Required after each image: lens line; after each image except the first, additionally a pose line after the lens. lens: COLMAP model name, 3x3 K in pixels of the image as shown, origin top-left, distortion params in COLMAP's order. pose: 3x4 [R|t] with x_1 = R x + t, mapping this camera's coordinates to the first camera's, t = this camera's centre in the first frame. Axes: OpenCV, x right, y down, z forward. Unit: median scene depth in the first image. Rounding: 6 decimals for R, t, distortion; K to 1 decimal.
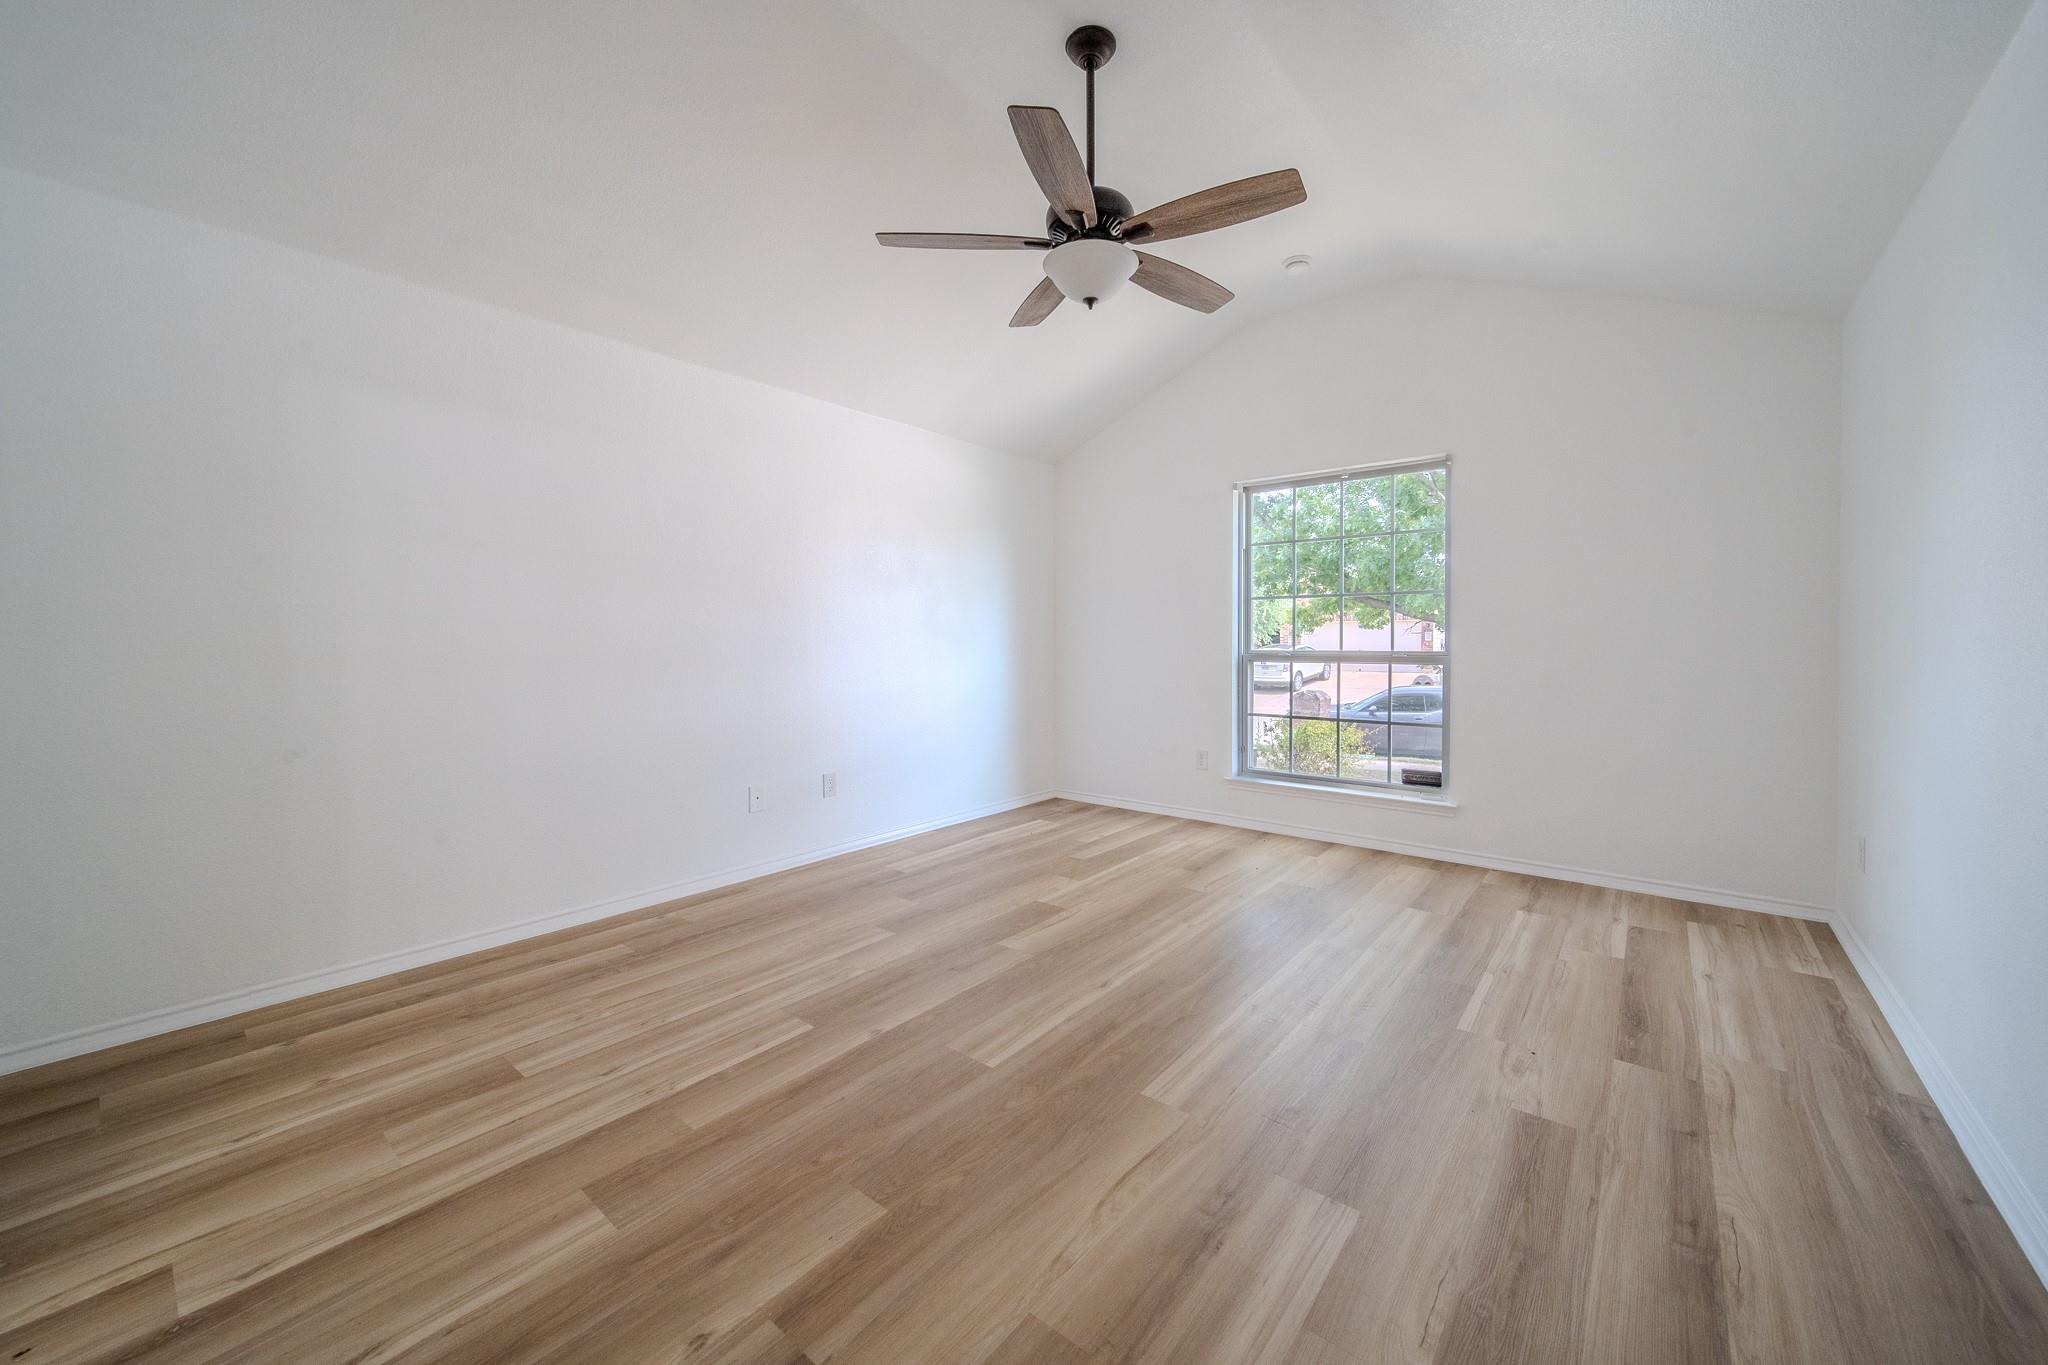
lens RADIAL K [[754.6, 0, 1031.6], [0, 754.6, 654.6], [0, 0, 1]] dist [-0.000182, -0.000217]
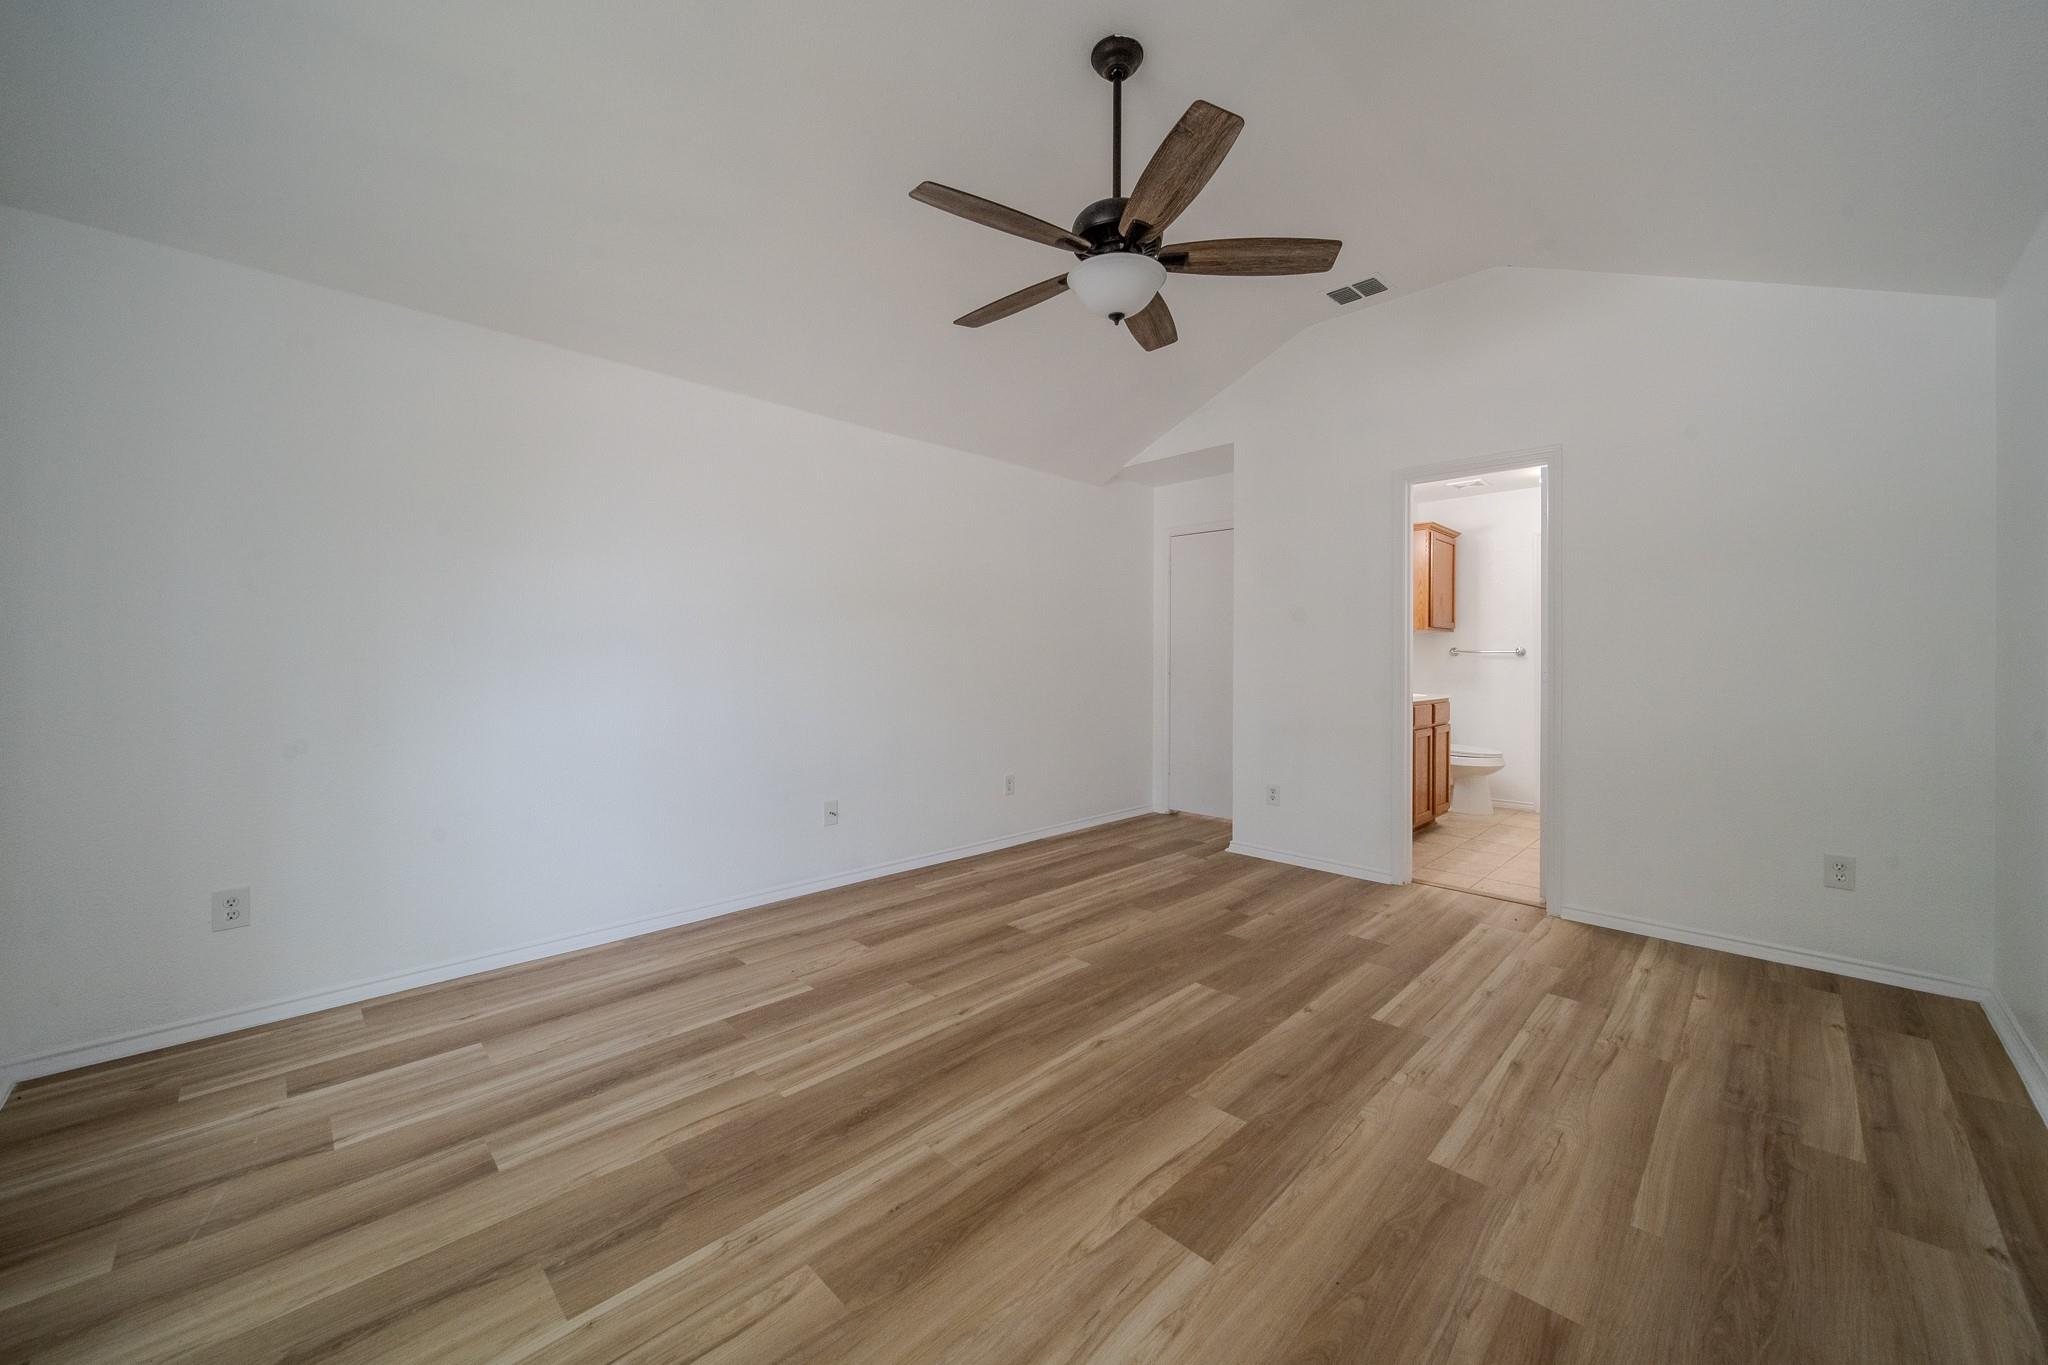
lens RADIAL K [[775.1, 0, 1054.3], [0, 775.1, 658.1], [0, 0, 1]] dist [-0.002205, -0.000724]
pose [[-0.998109, -0.000326, 0.061474, 0.096104], [0.000836, 0.999822, 0.018865, -0.049118], [-0.061469, 0.018881, -0.997930, 1.996902]]
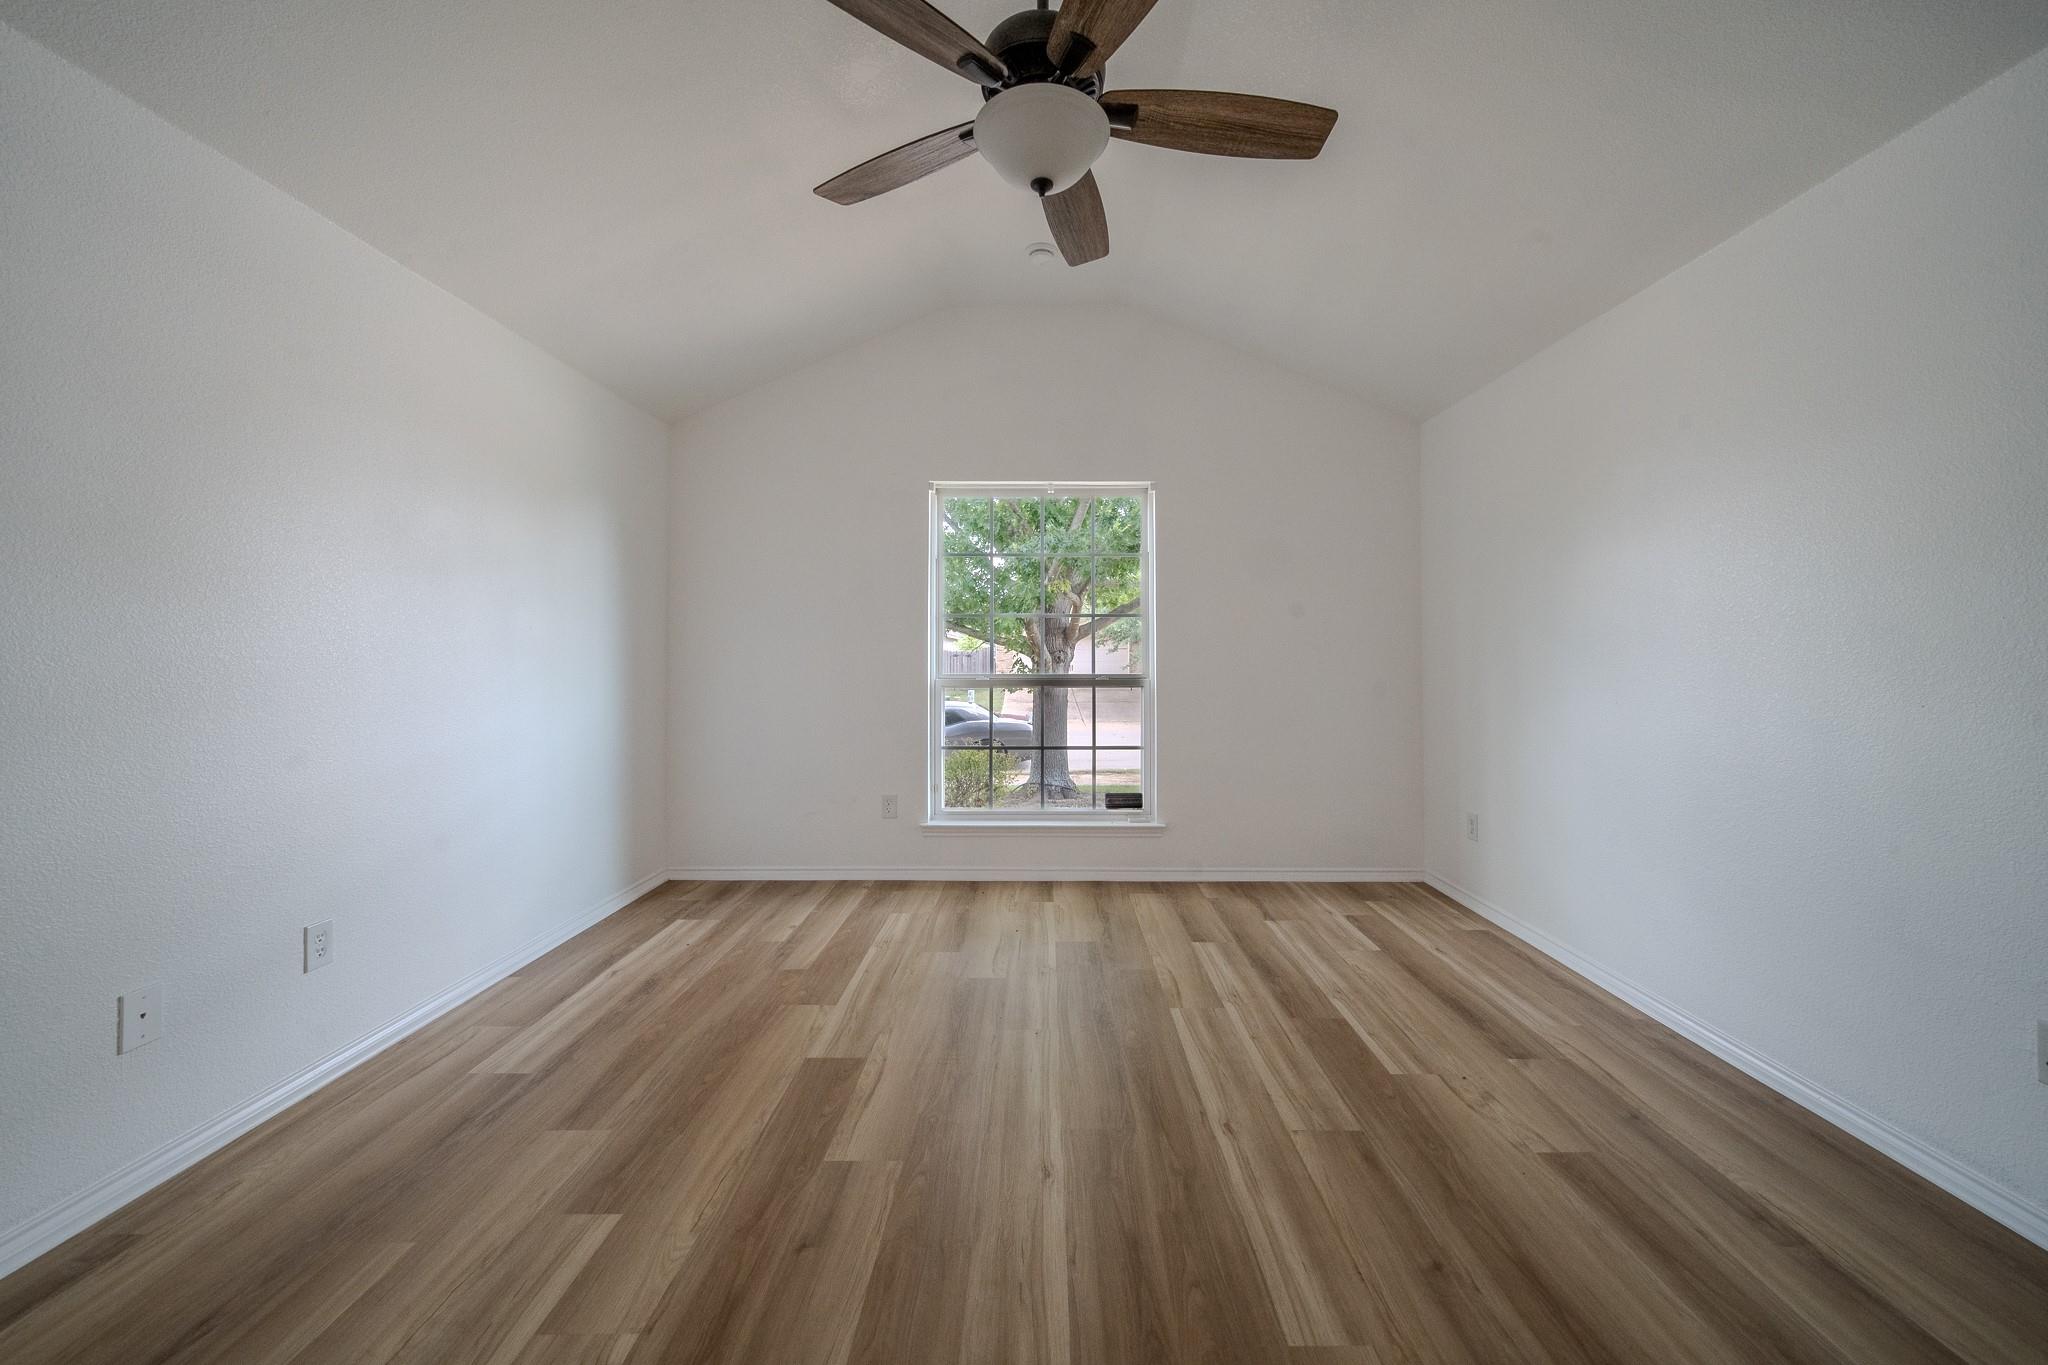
lens RADIAL K [[771.6, 0, 1031.8], [0, 771.6, 643.4], [0, 0, 1]] dist [-0.000528, -0.000482]
pose [[0.779643, 0.012774, 0.626094, -0.371437], [0.010920, 0.999363, -0.033988, -0.018895], [-0.626130, 0.033336, 0.779006, 0.460765]]
